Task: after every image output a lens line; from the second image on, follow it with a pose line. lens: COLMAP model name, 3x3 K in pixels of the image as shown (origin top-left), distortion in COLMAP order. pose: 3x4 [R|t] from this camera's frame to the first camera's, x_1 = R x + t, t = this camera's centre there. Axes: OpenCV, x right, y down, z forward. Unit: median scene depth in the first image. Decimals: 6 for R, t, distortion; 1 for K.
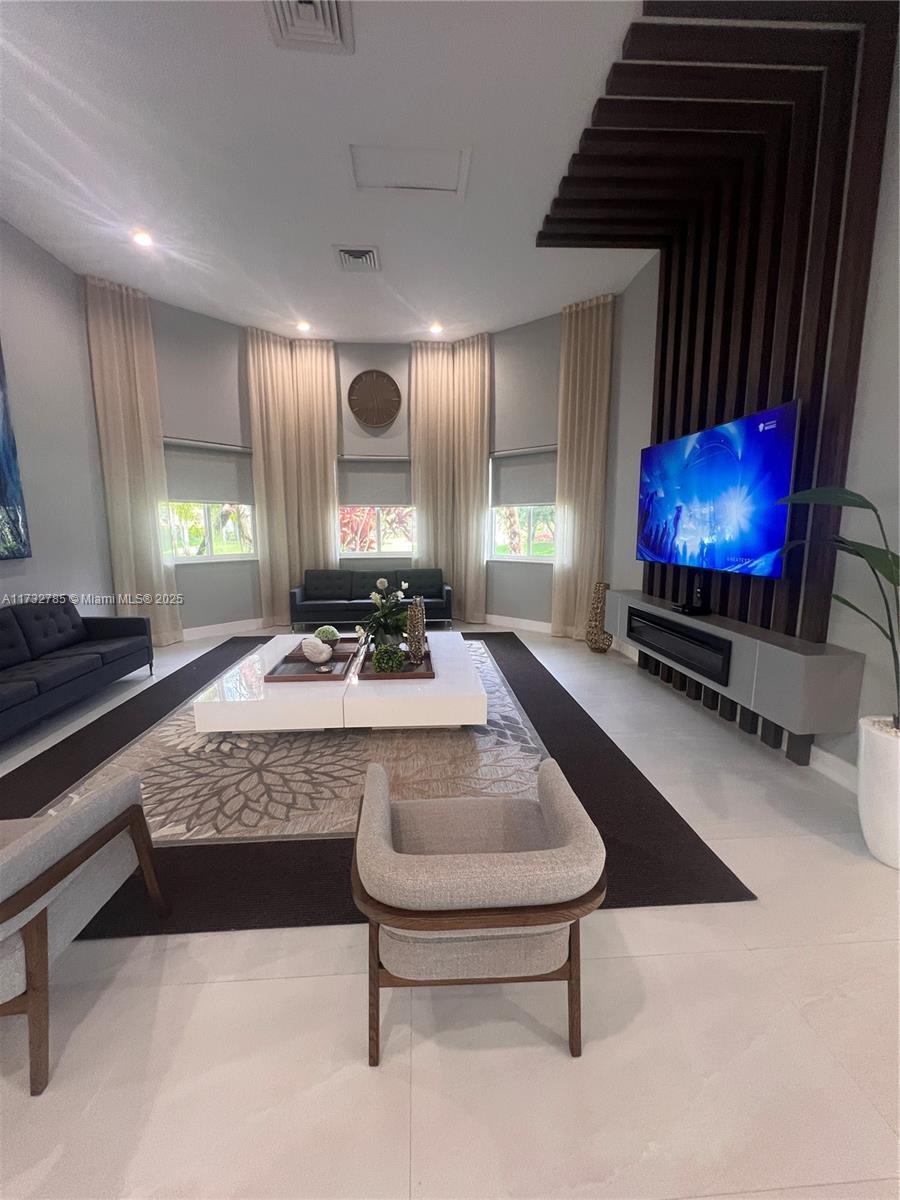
lens RADIAL K [[477.6, 0, 445.5], [0, 477.6, 599.4], [0, 0, 1]] dist [-0.000569, -0.000069]
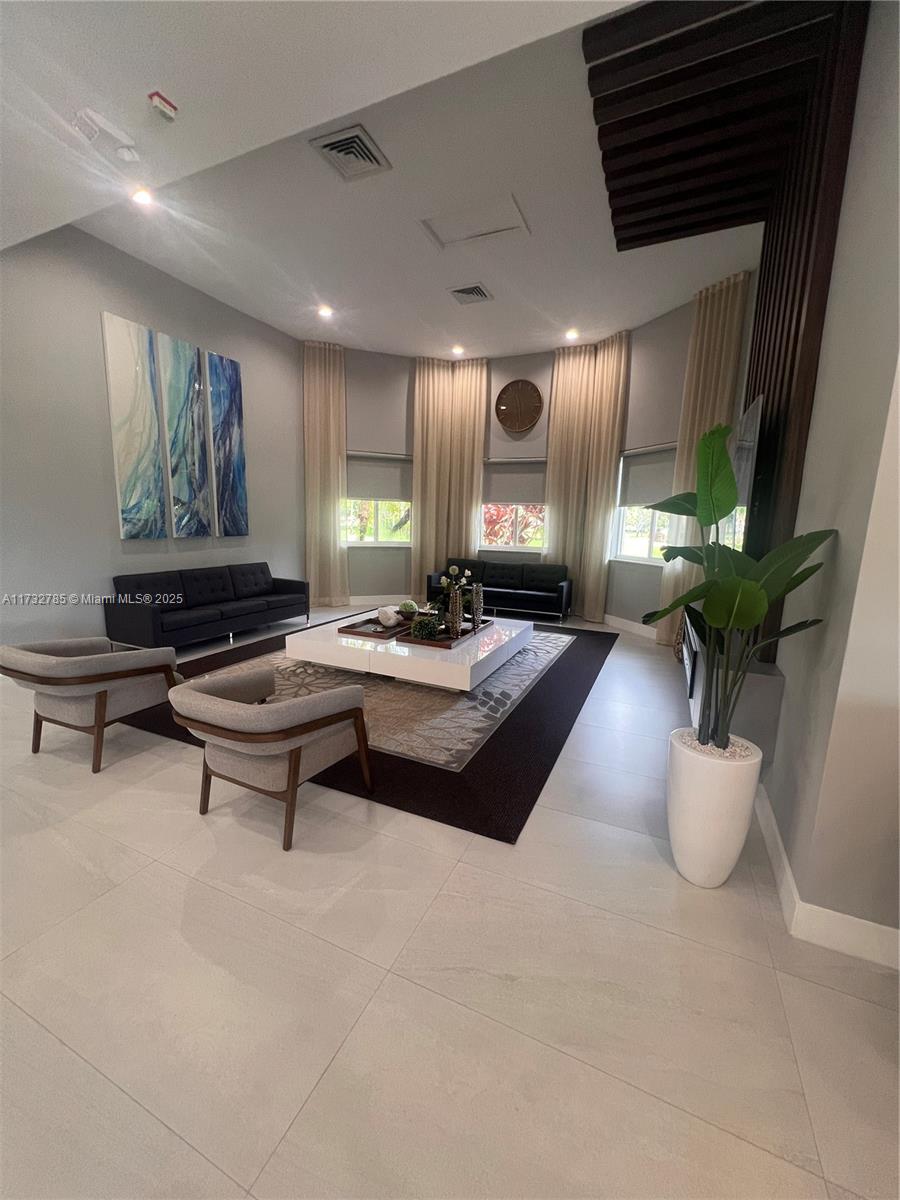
lens RADIAL K [[477.6, 0, 448.6], [0, 477.6, 599.5], [0, 0, 1]] dist [-0.000569, -0.000069]
pose [[0.879882, 0.103769, -0.463724, 0.306318], [-0.099764, 0.994456, 0.033238, 0.000626], [0.464602, 0.017017, 0.885356, -0.041571]]
